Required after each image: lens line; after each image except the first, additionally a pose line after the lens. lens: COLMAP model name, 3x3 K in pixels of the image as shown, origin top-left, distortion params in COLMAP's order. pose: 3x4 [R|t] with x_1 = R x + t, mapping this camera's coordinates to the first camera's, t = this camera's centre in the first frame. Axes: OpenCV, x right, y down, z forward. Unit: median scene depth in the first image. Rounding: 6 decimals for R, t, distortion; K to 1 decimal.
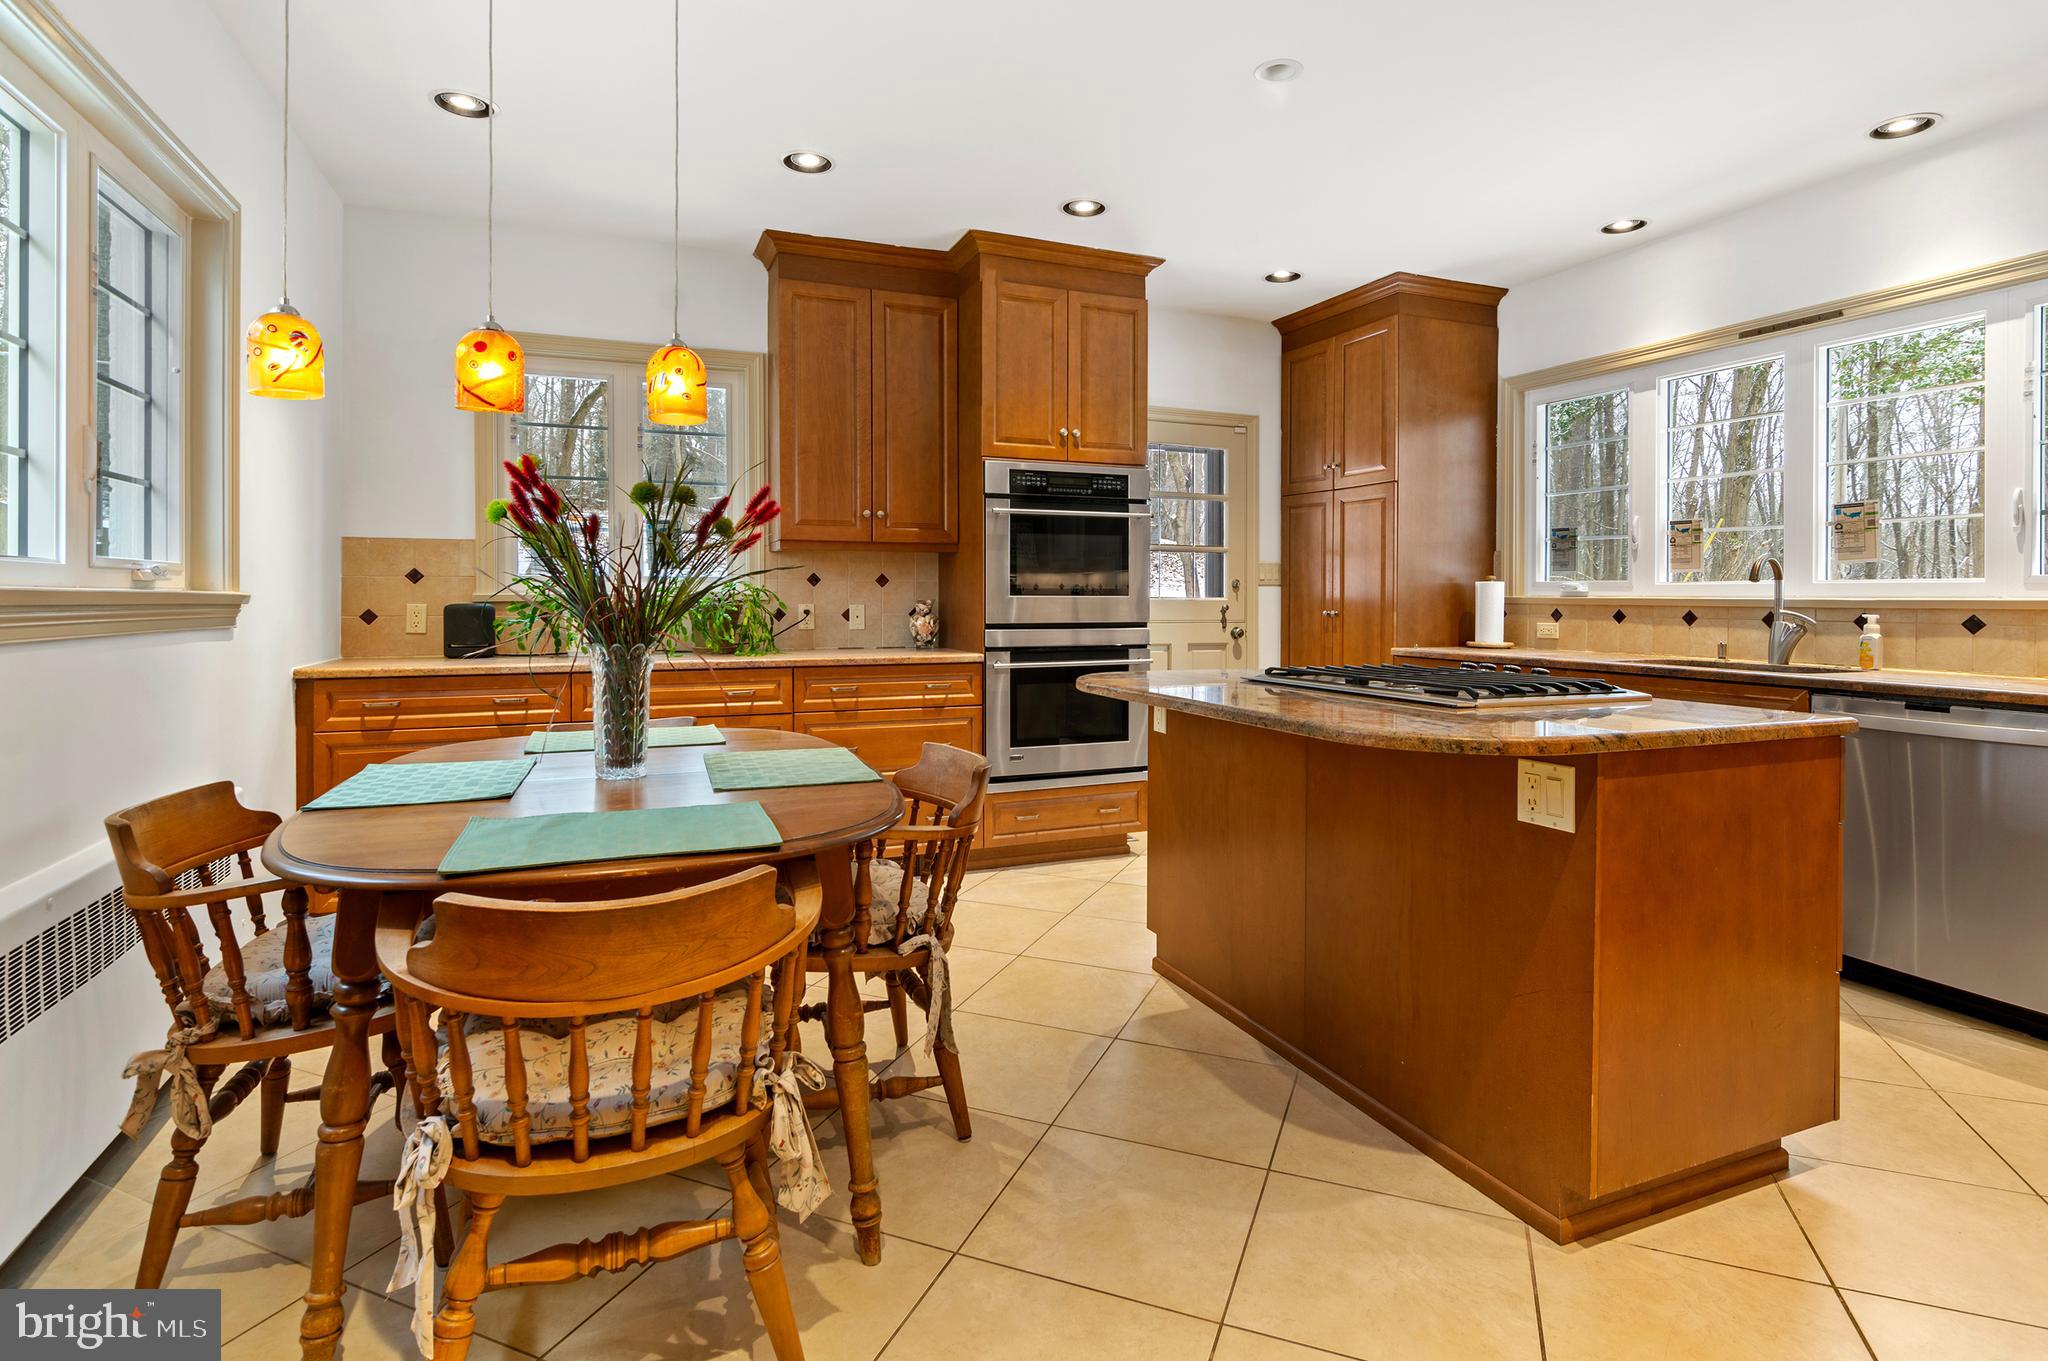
lens RADIAL K [[1028.1, 0, 1028.8], [0, 1028.1, 597.5], [0, 0, 1]] dist [-0.001582, -0.008718]
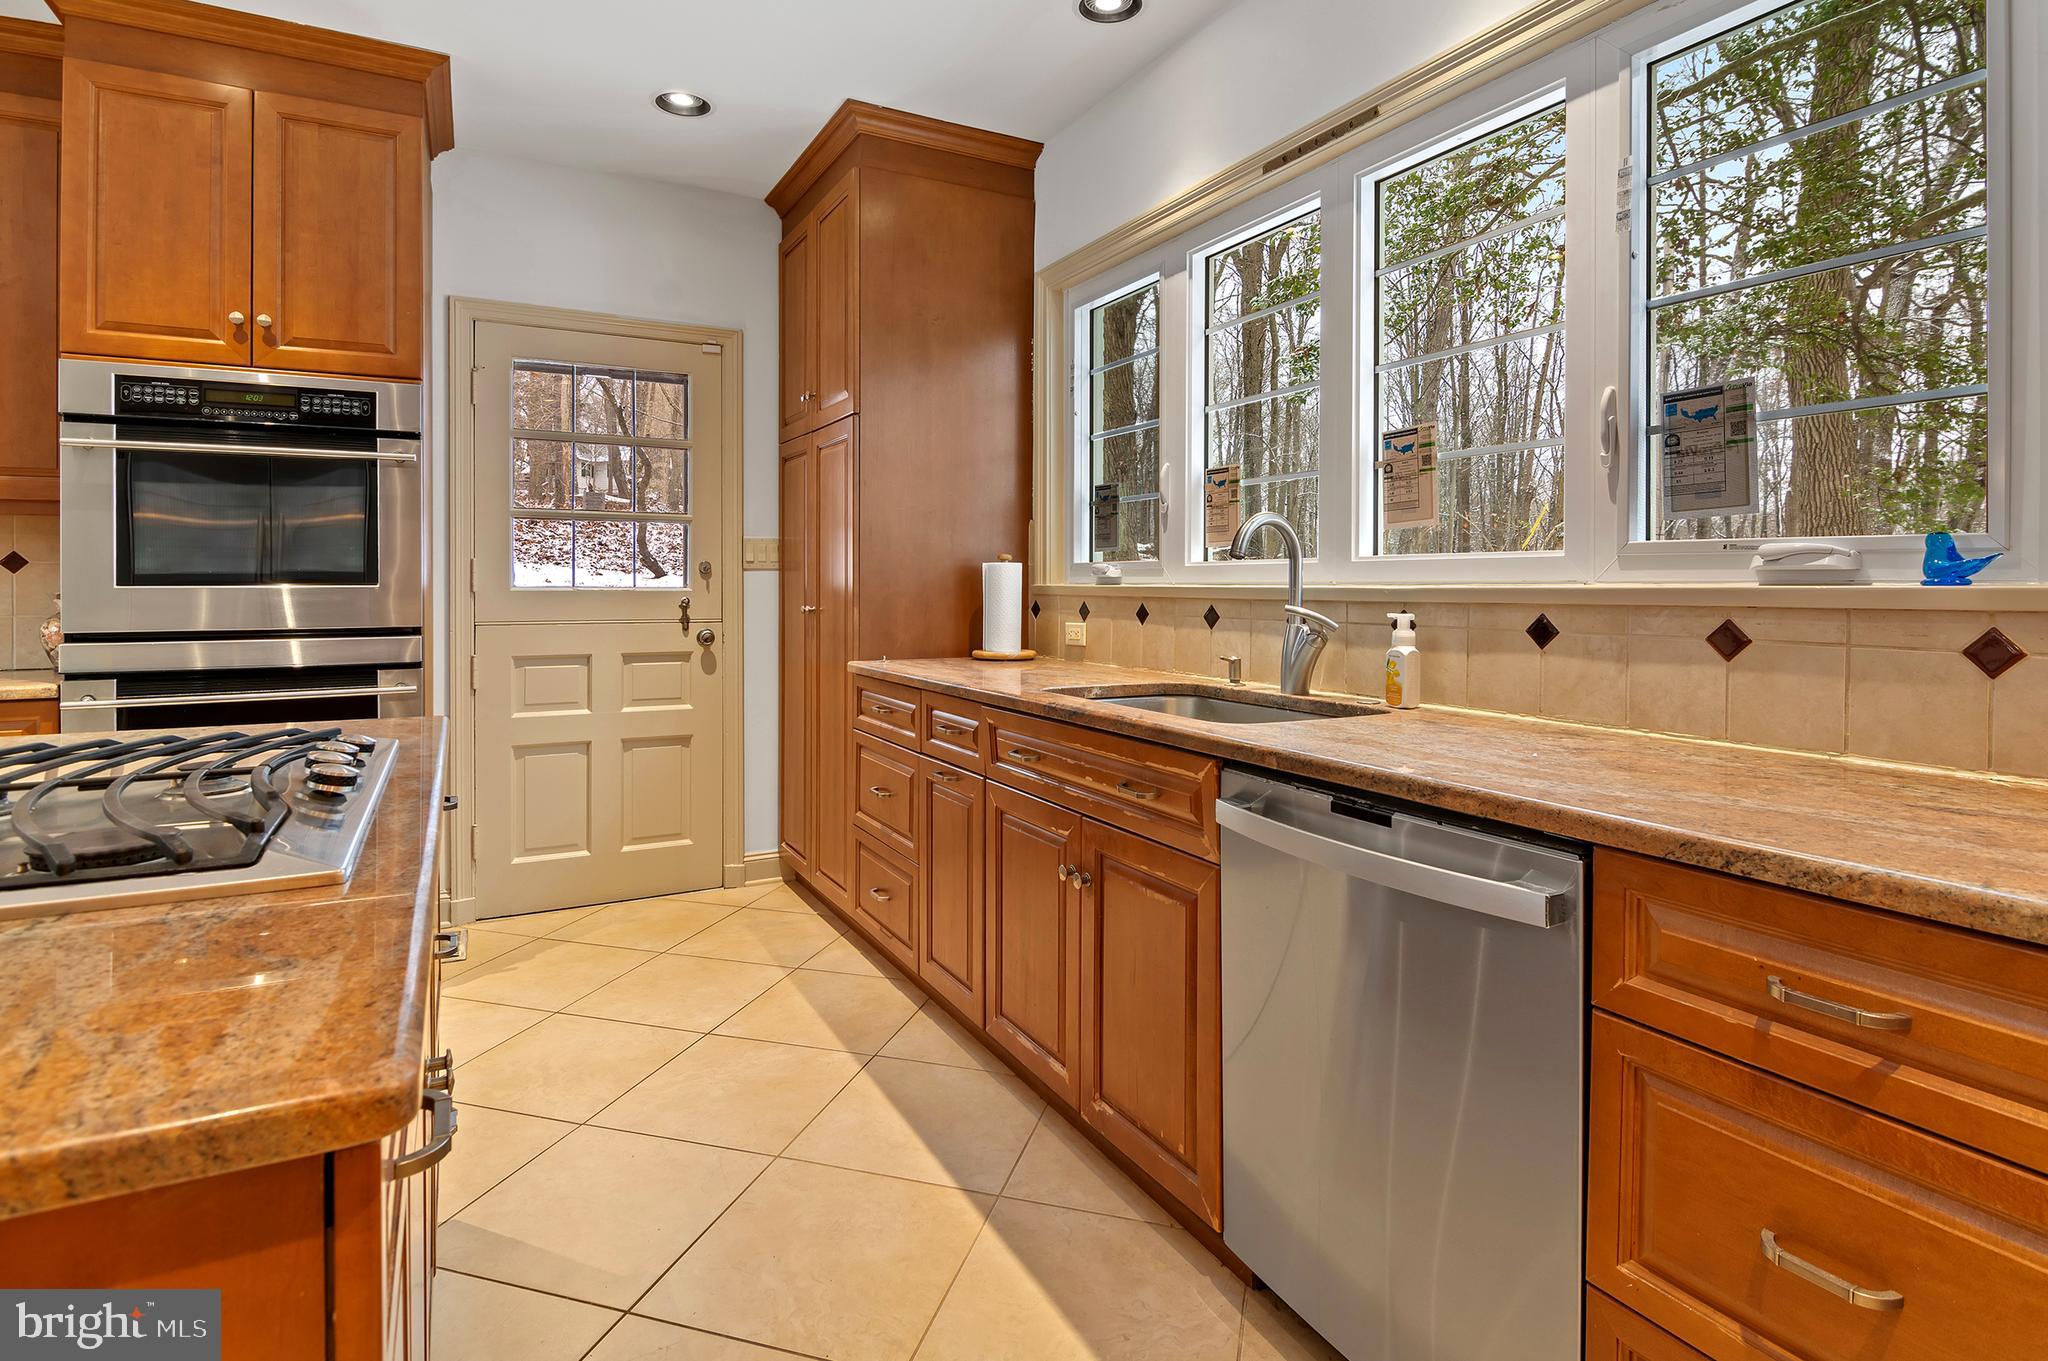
lens RADIAL K [[1027.7, 0, 1035.7], [0, 1027.7, 584.6], [0, 0, 1]] dist [-0.001003, -0.007708]
pose [[0.995267, -0.003943, 0.097095, 0.463683], [0.004025, 0.999992, -0.000652, -0.000132], [-0.097091, 0.001040, 0.995275, 0.362092]]
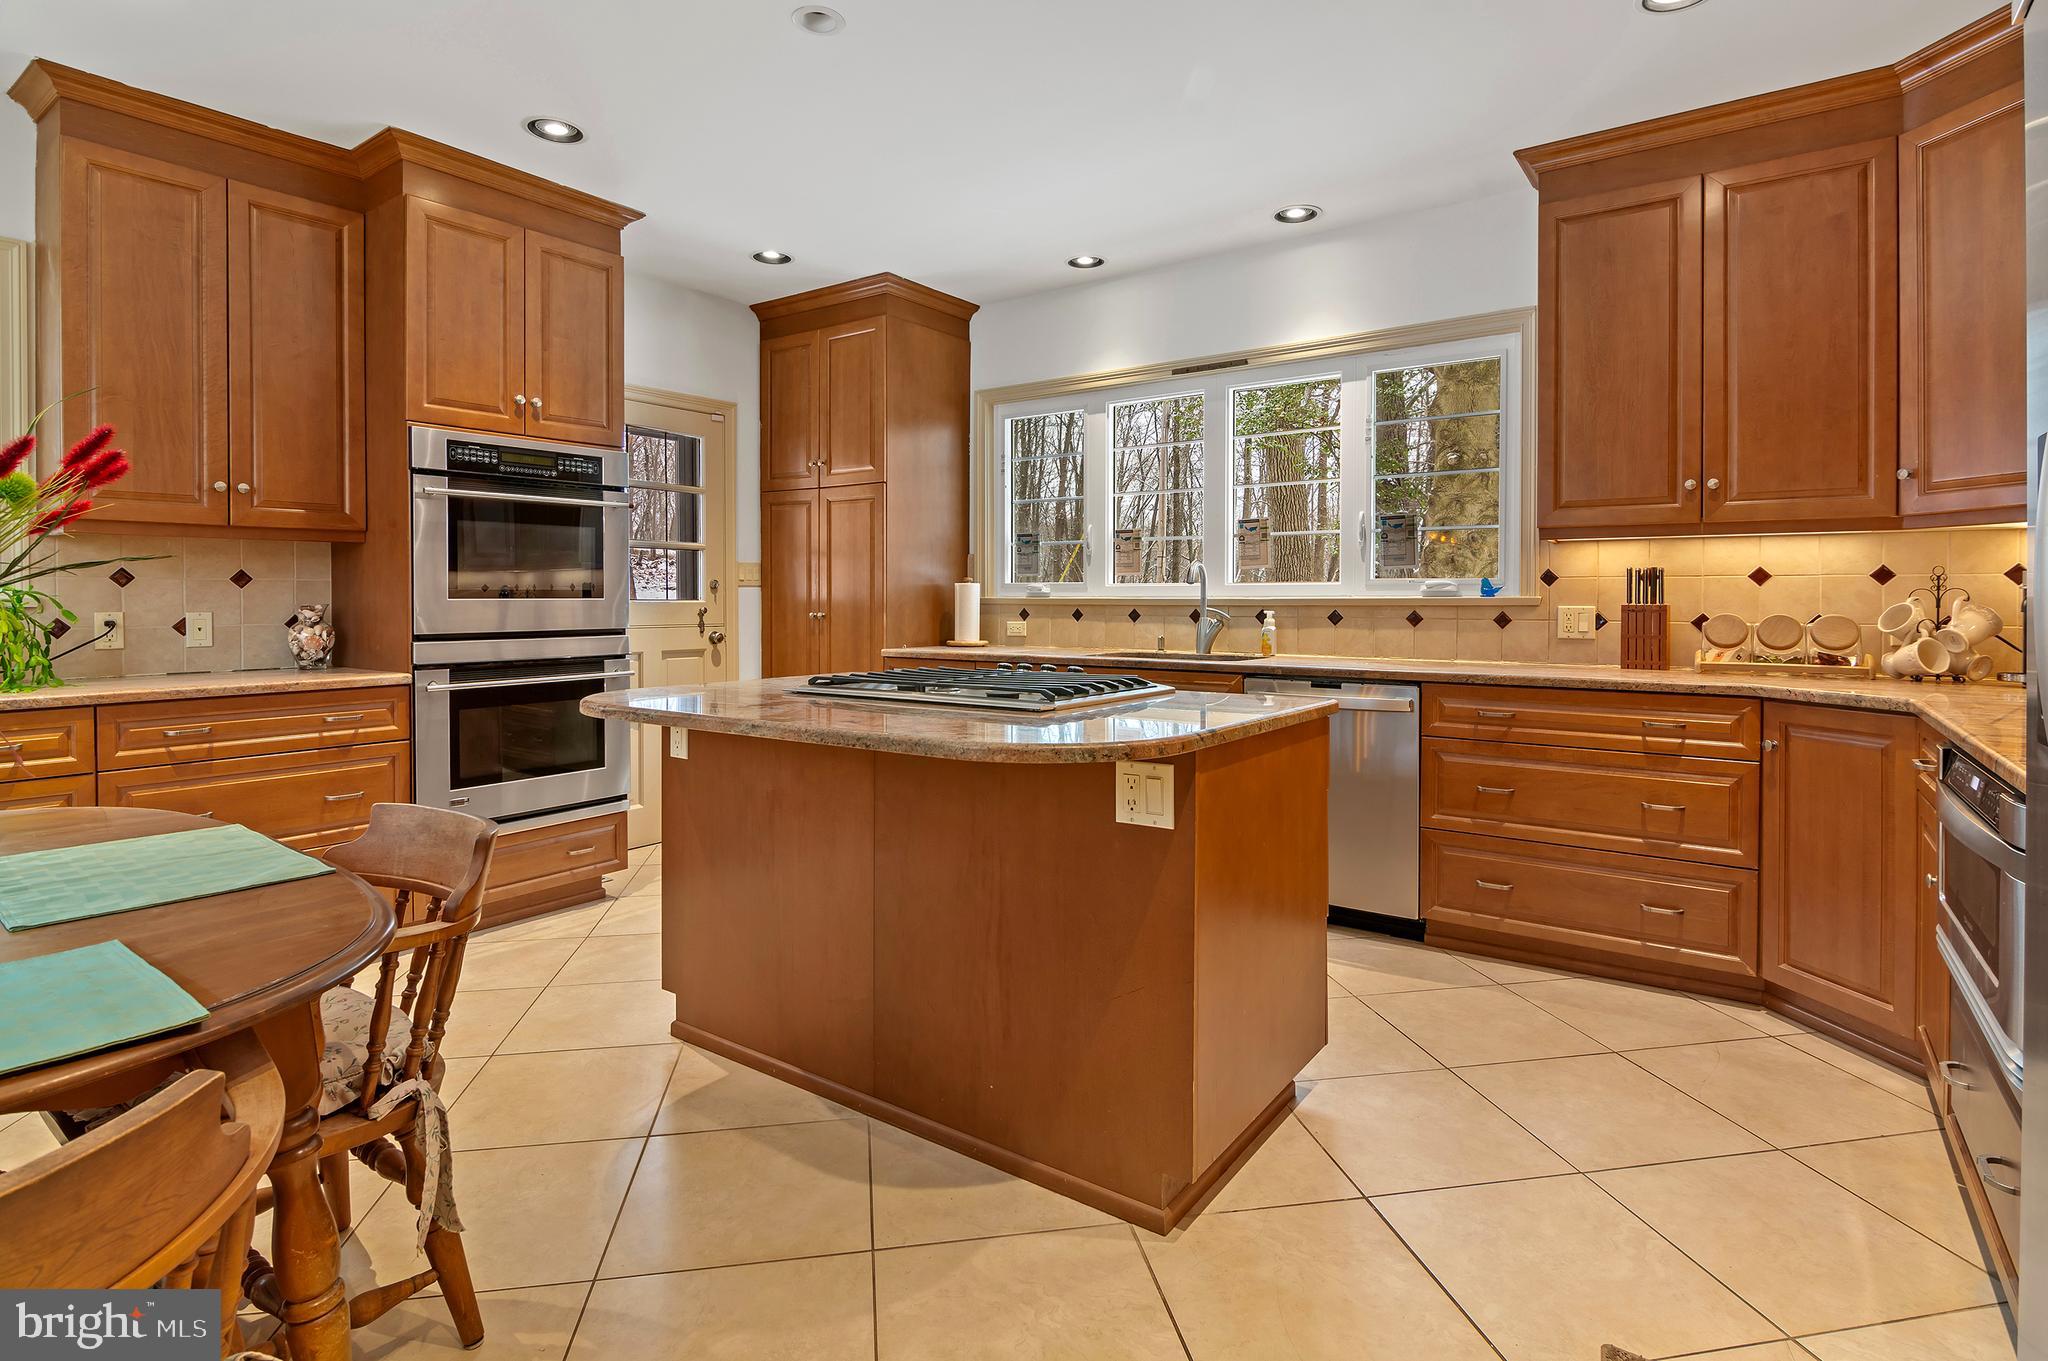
lens RADIAL K [[1022.6, 0, 1033.2], [0, 1022.6, 602.4], [0, 0, 1]] dist [-0.003997, -0.006772]
pose [[0.847903, -0.007153, 0.530103, -0.054226], [0.005053, 0.999973, 0.005411, -0.001059], [-0.530127, -0.001910, 0.847916, 0.092348]]
